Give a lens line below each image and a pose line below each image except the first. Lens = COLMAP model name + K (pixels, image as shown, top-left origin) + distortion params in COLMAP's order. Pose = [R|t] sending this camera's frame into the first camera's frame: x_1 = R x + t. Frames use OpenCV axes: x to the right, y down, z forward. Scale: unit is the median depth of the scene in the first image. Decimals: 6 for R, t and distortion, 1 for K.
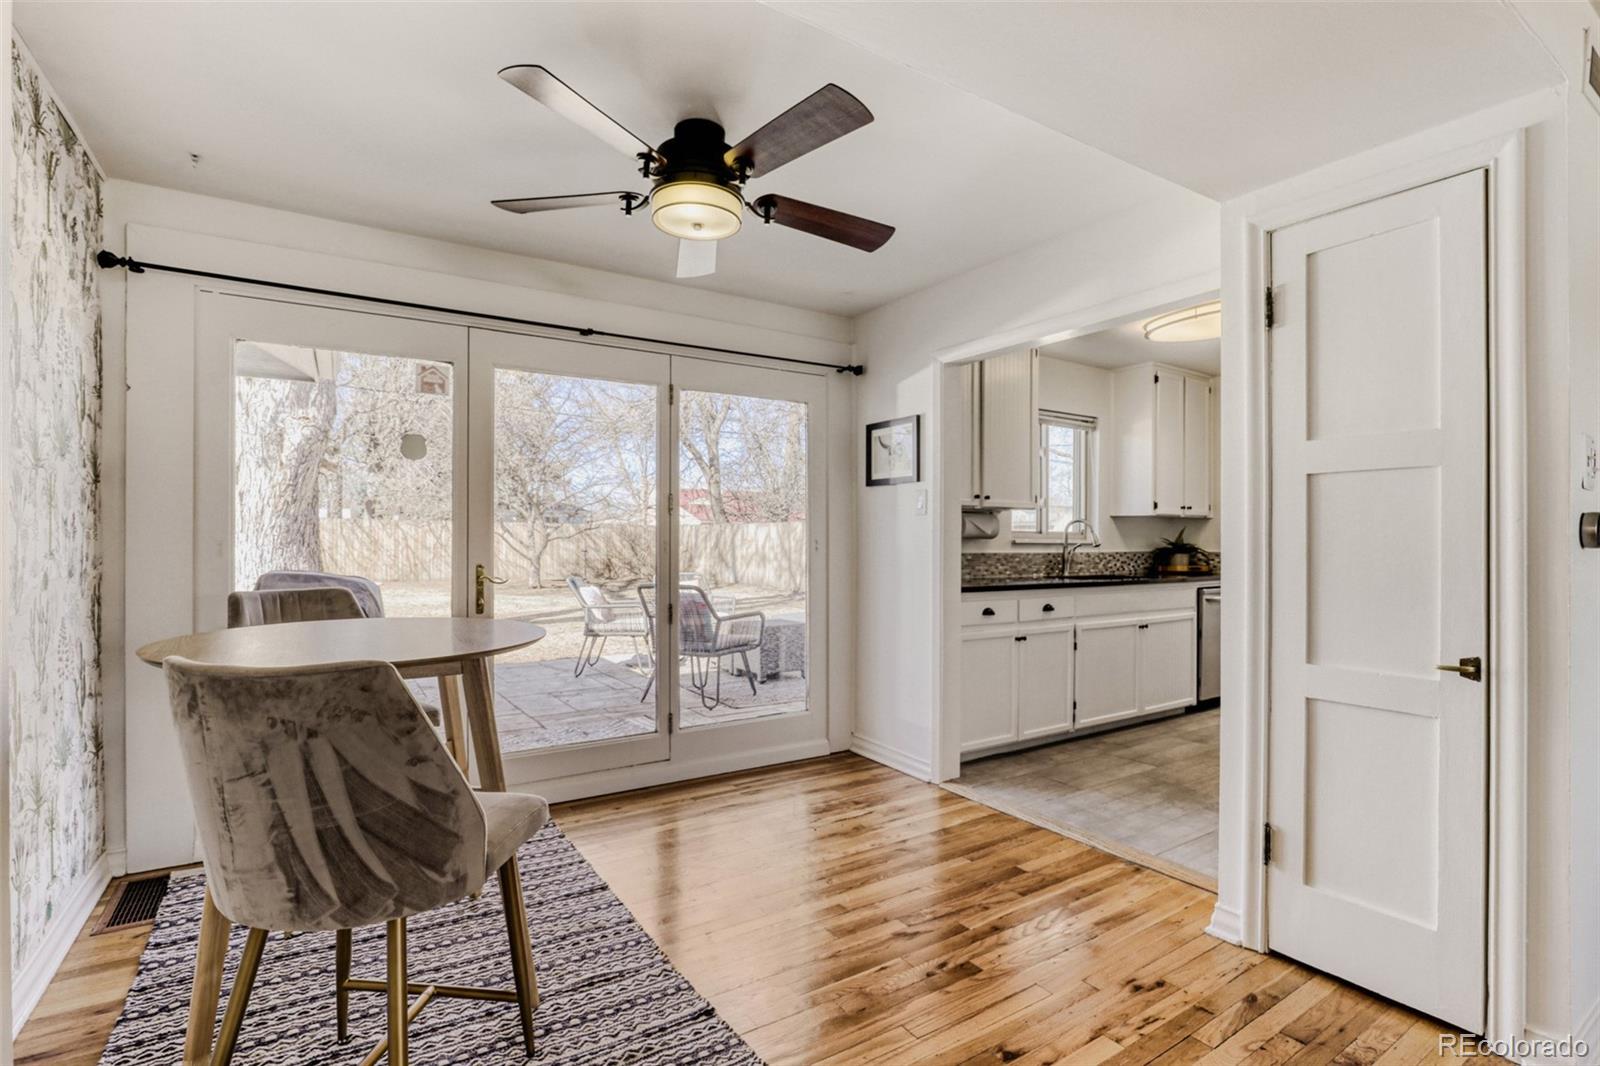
lens RADIAL K [[737.5, 0, 796.2], [0, 737.5, 536.0], [0, 0, 1]] dist [-0.026622, 0.000257]
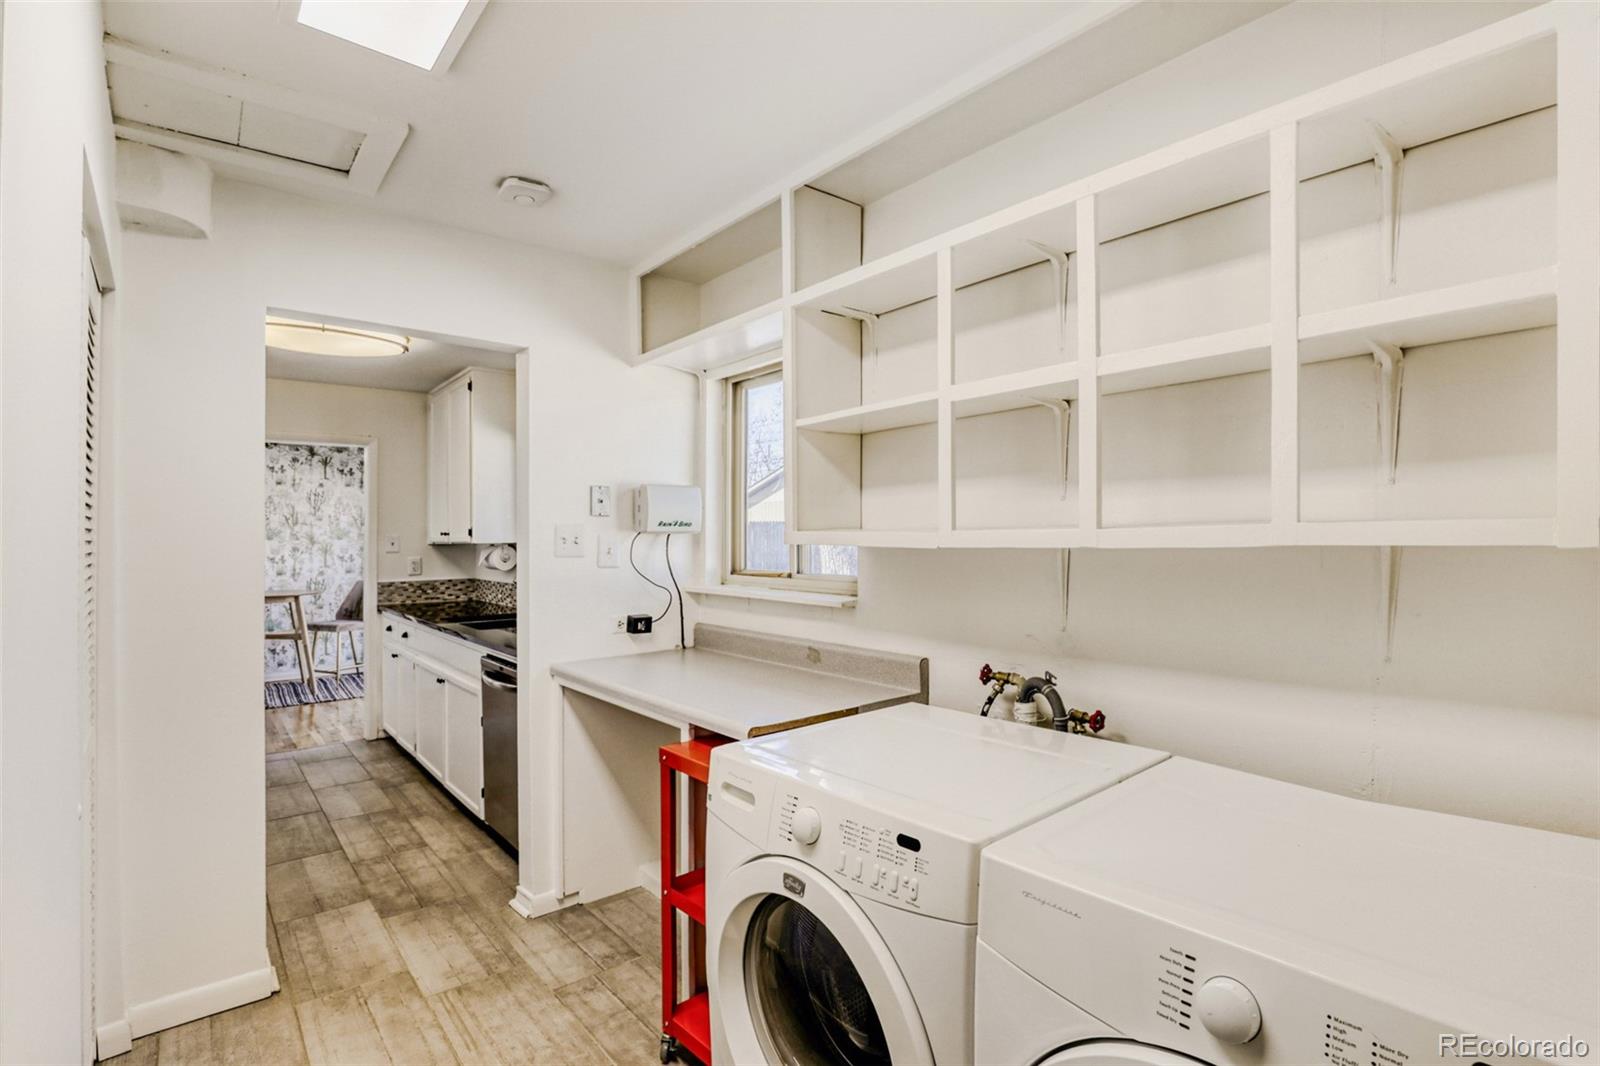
lens RADIAL K [[737.5, 0, 796.2], [0, 737.5, 536.0], [0, 0, 1]] dist [-0.026622, 0.000257]
pose [[0.151370, -0.009871, -0.988428, 1.891162], [0.014707, 0.999862, -0.007733, -0.042344], [0.988368, -0.013366, 0.151495, 1.758001]]
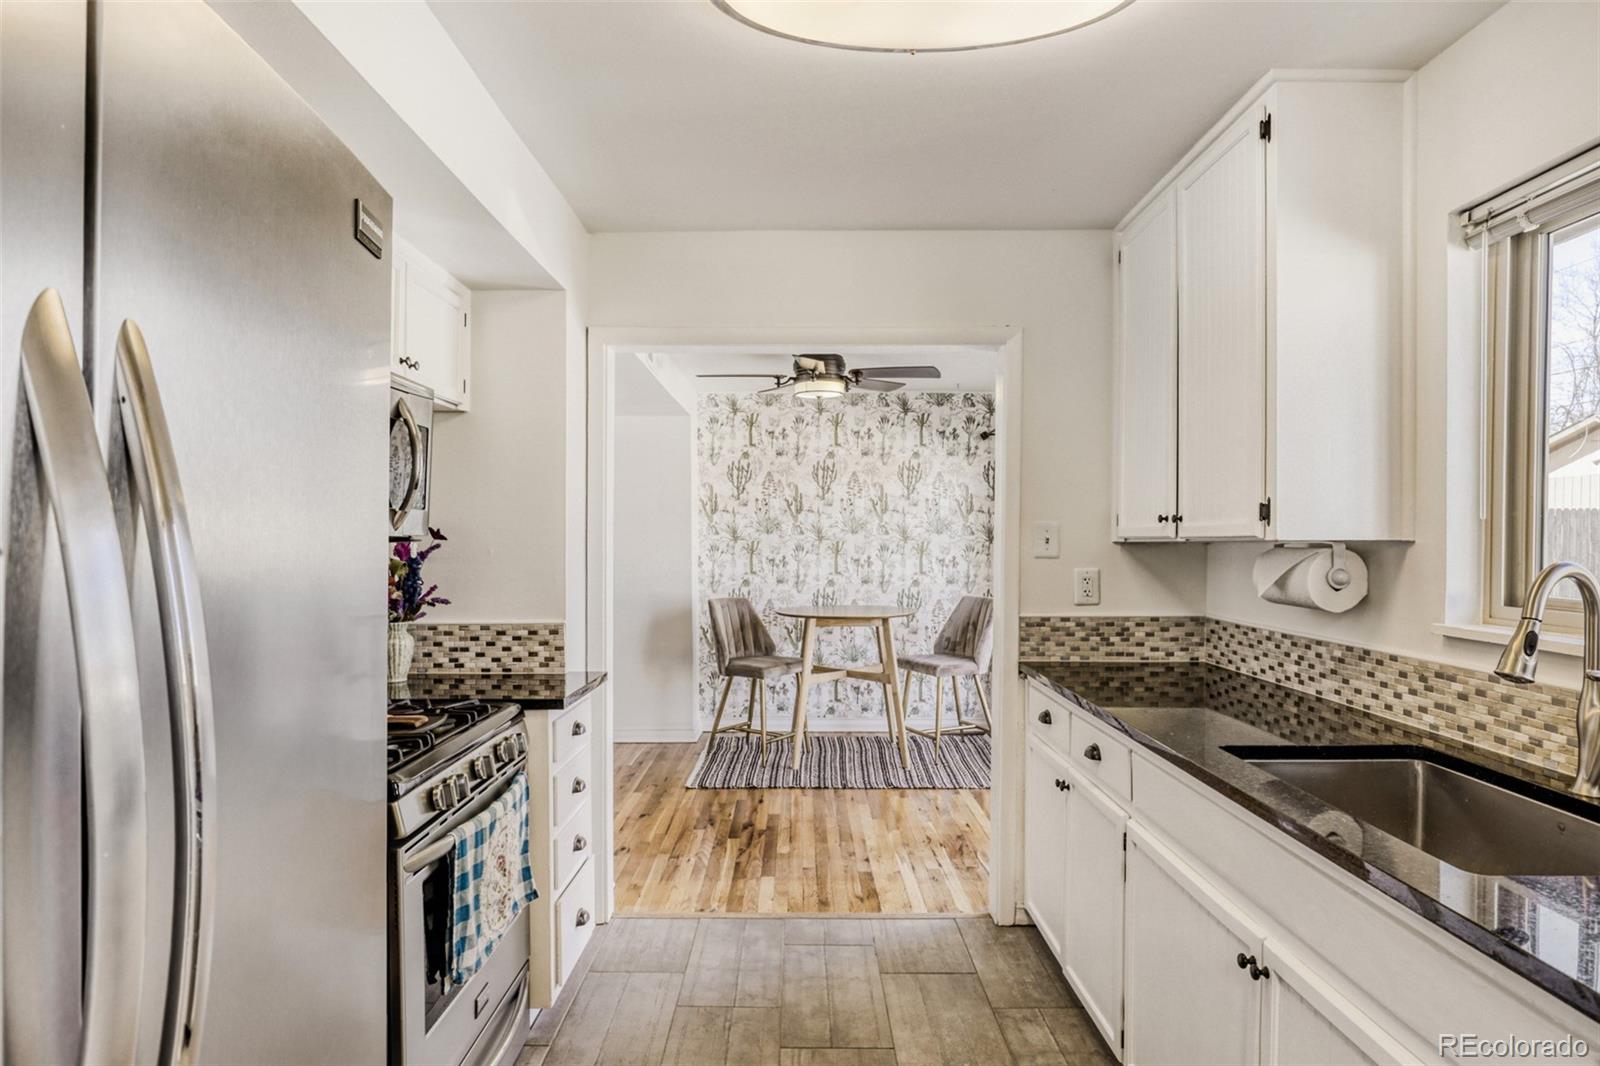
lens RADIAL K [[883.7, 0, 803.3], [0, 883.7, 538.7], [0, 0, 1]] dist [-0.005299, -0.000306]
pose [[-0.518290, -0.006519, -0.855180, 1.151259], [0.000668, 0.999968, -0.008028, -0.044794], [0.855205, -0.004732, -0.518269, 1.406997]]
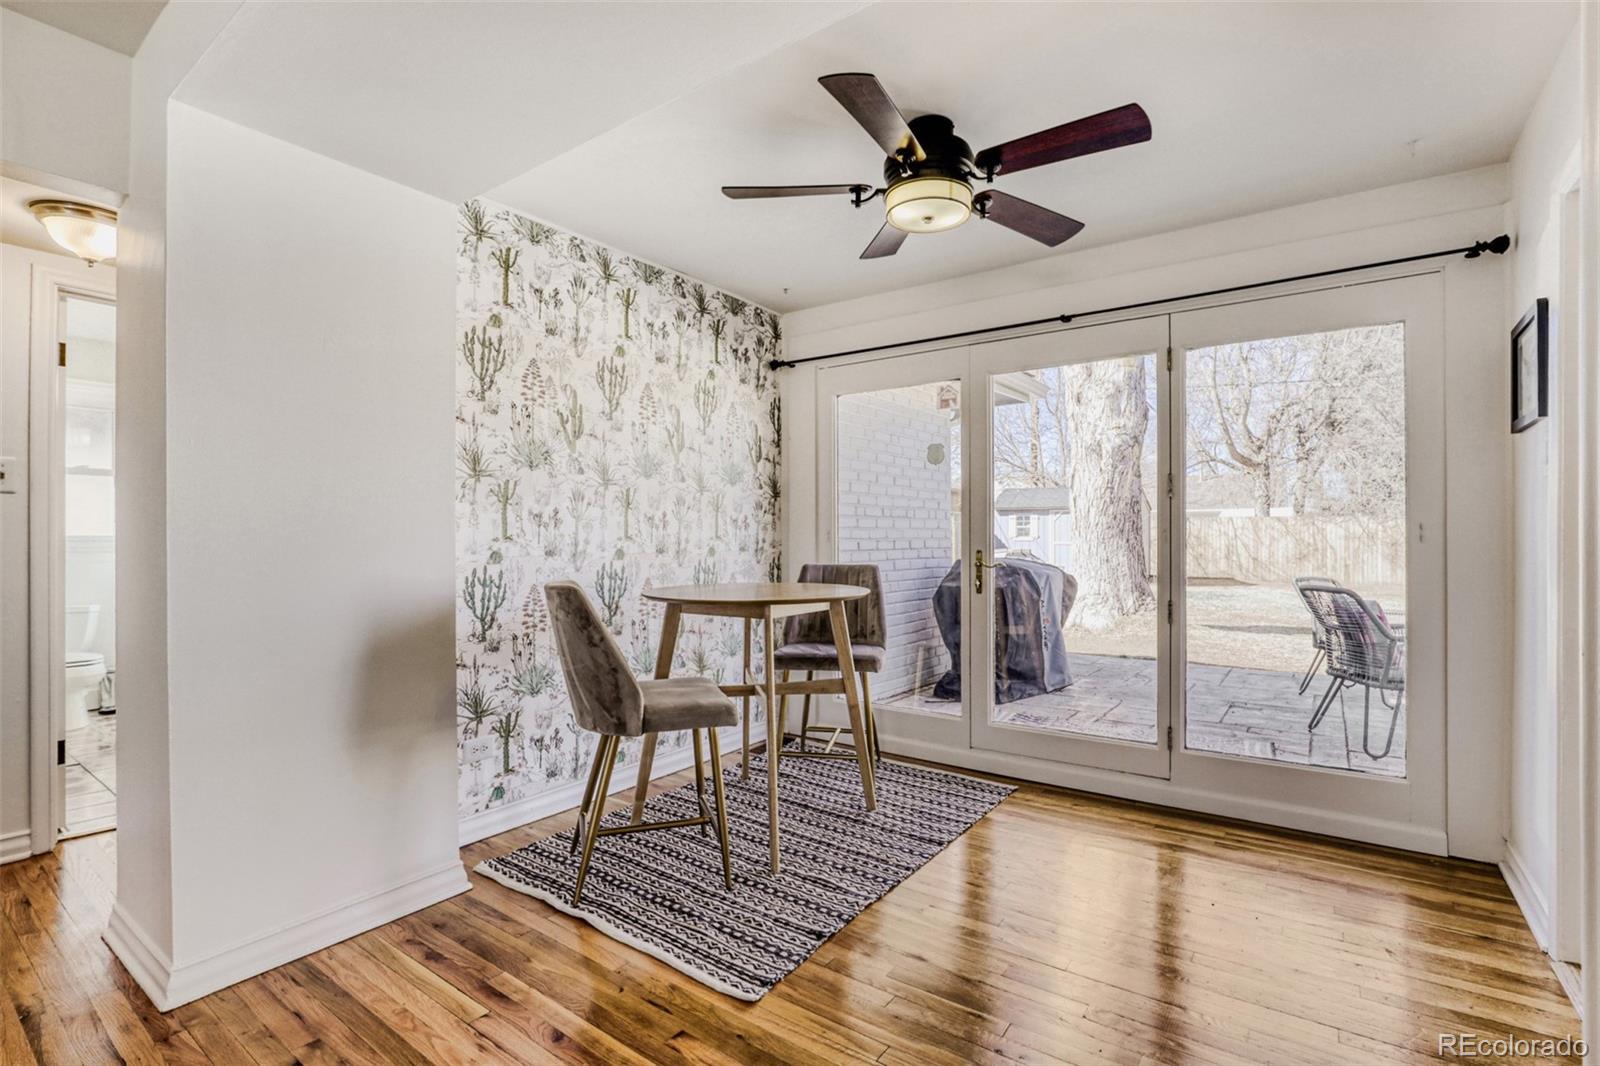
lens RADIAL K [[737.5, 0, 796.2], [0, 737.5, 536.0], [0, 0, 1]] dist [-0.026622, 0.000257]
pose [[0.383447, -0.005006, -0.923549, 0.490801], [0.006539, 0.999975, -0.002706, 0.016800], [0.923540, -0.005001, 0.383470, 0.281804]]
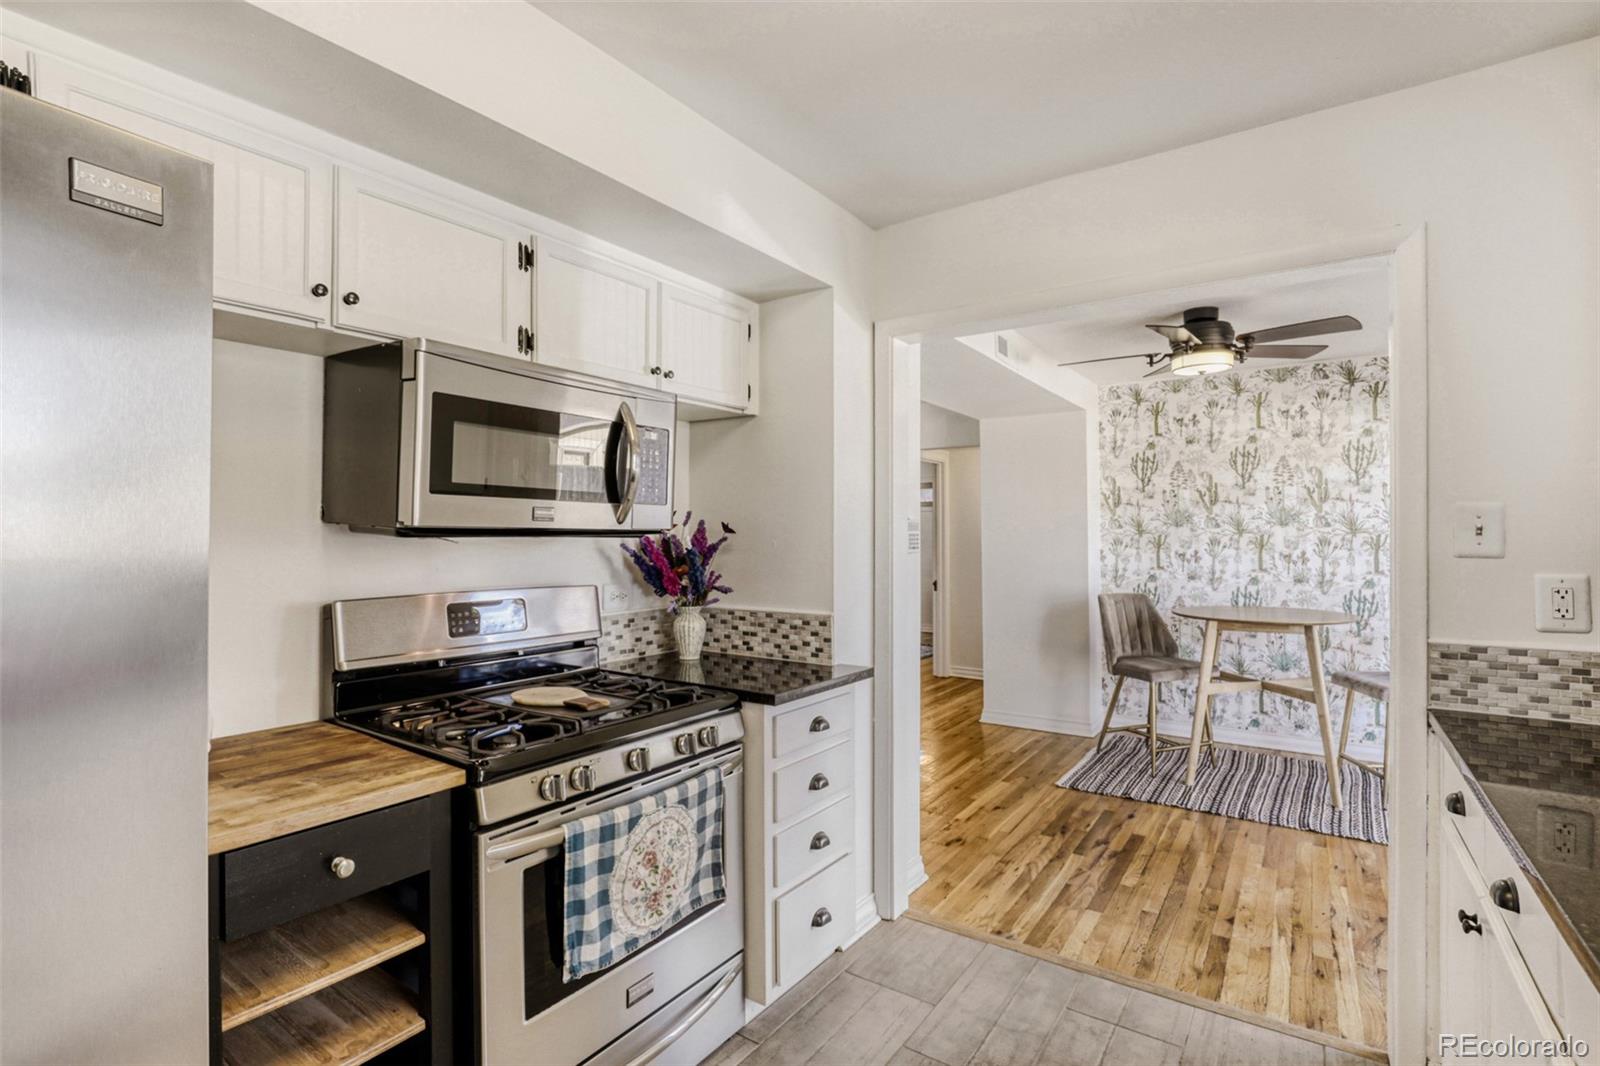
lens RADIAL K [[736.9, 0, 803.0], [0, 736.9, 522.8], [0, 0, 1]] dist [-0.030862, 0.001724]
pose [[-0.915360, -0.010524, -0.402499, 0.854698], [-0.001256, 0.999728, -0.023282, -0.043554], [0.402635, -0.020805, -0.915124, 1.413024]]
